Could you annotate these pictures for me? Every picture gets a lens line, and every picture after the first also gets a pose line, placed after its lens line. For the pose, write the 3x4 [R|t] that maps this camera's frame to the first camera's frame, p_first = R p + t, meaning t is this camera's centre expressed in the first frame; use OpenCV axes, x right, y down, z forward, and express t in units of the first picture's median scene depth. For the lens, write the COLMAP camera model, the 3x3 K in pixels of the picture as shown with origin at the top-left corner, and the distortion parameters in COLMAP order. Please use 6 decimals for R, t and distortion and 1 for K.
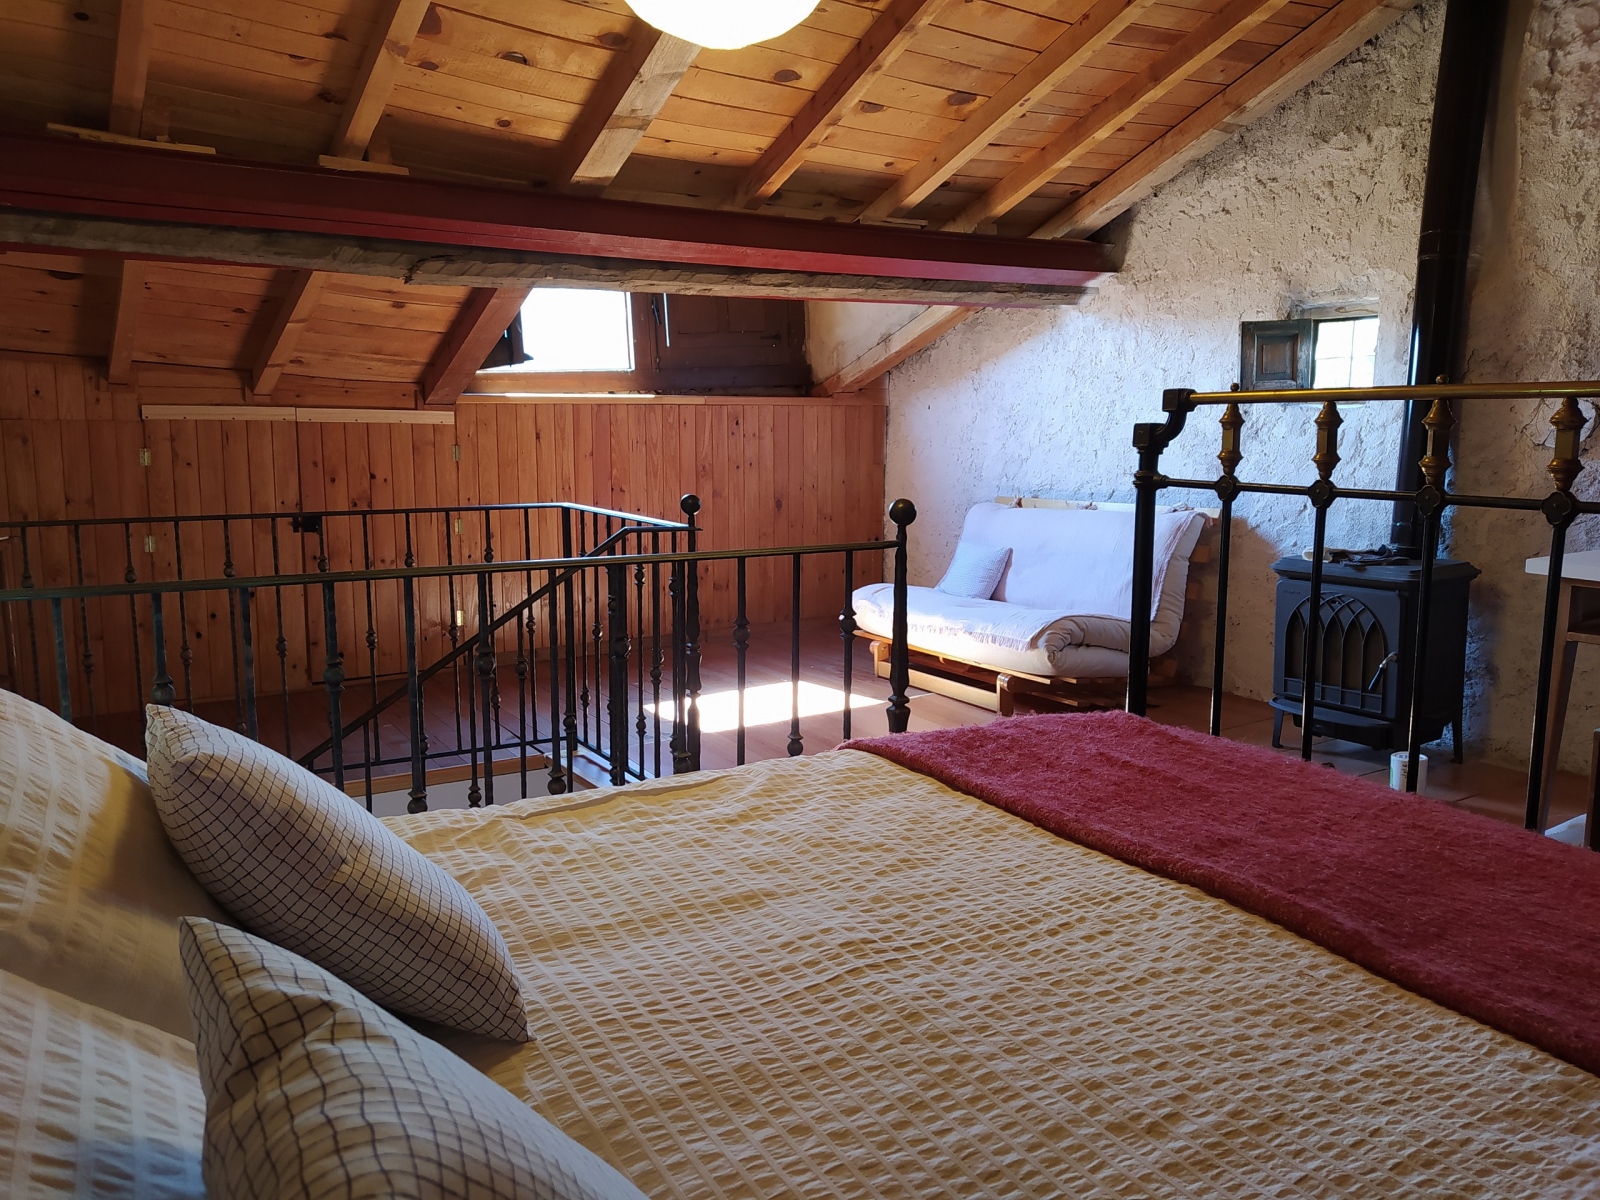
lens RADIAL K [[1237.2, 0, 834.1], [0, 1237.2, 593.8], [0, 0, 1]] dist [0.097750, -0.133102]
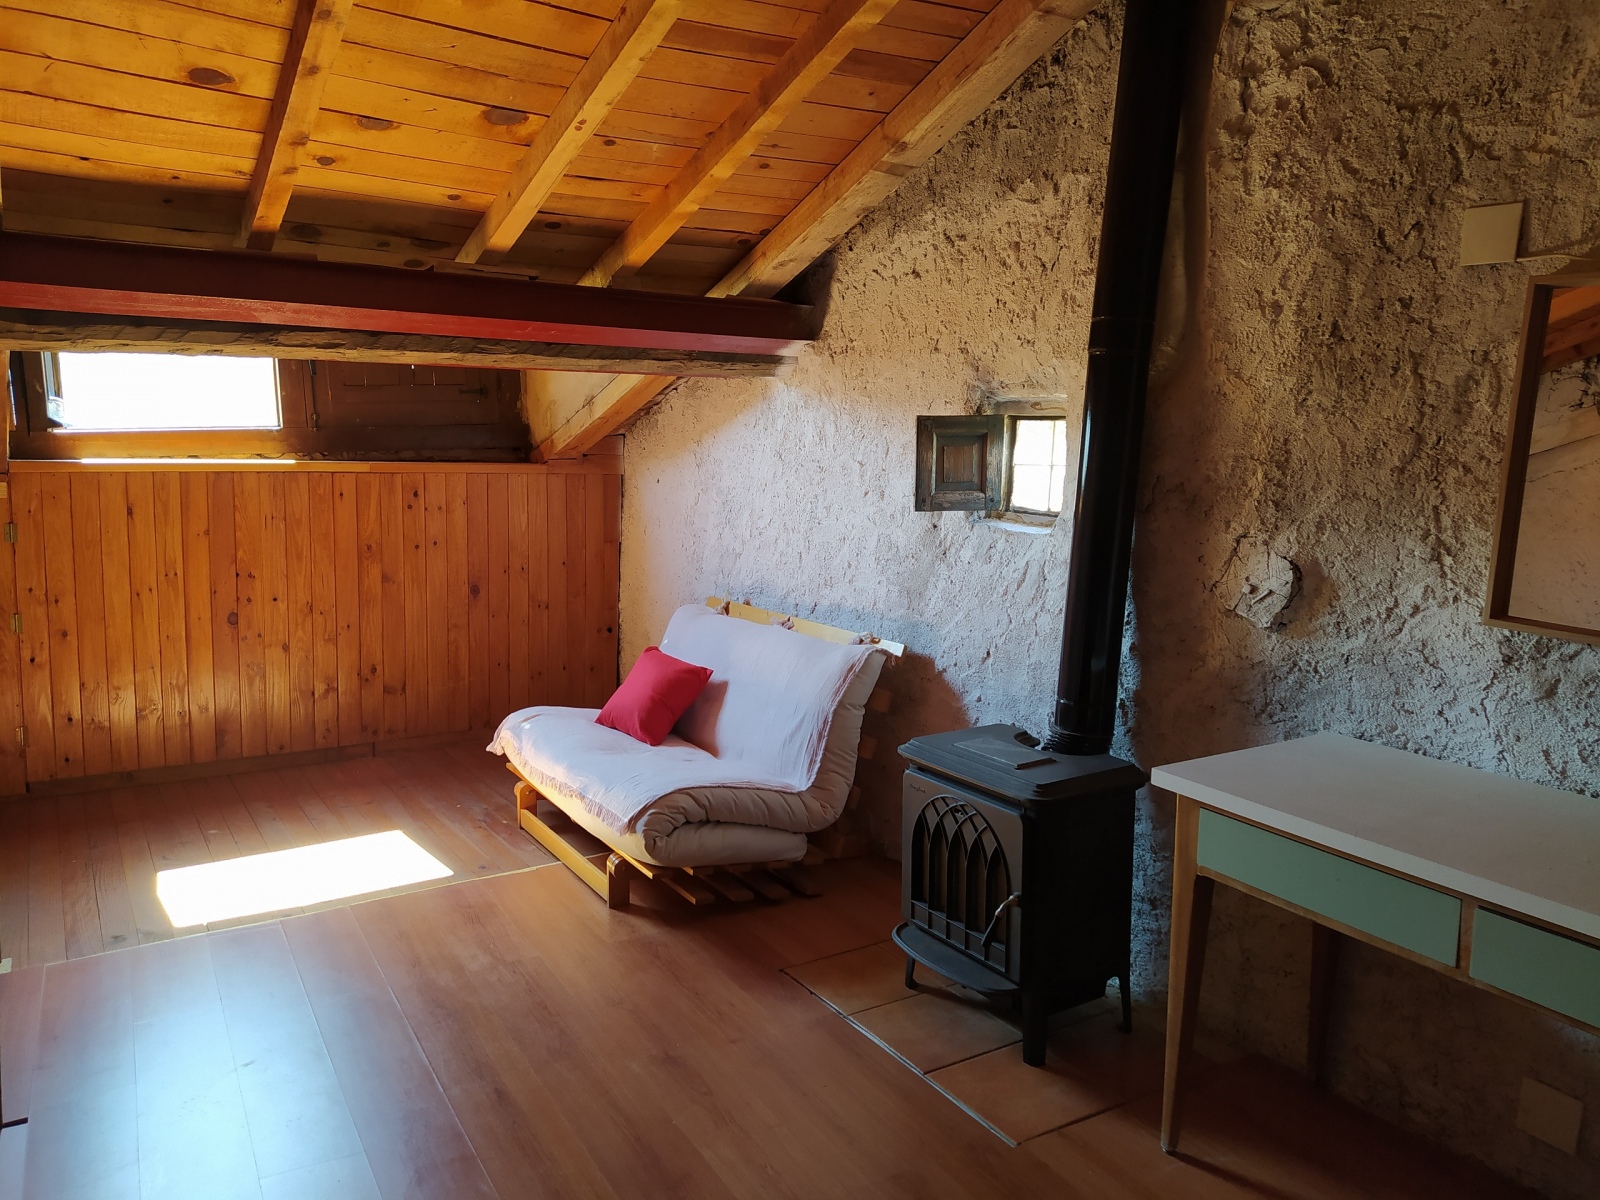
lens RADIAL K [[1259.9, 0, 800.0], [0, 1259.9, 600.0], [0, 0, 1]] dist [0.162722, -0.375542]
pose [[0.999492, 0.026253, 0.018053, 0.237008], [-0.025952, 0.999524, -0.016661, -0.084997], [-0.018482, 0.016184, 0.999698, 0.203483]]
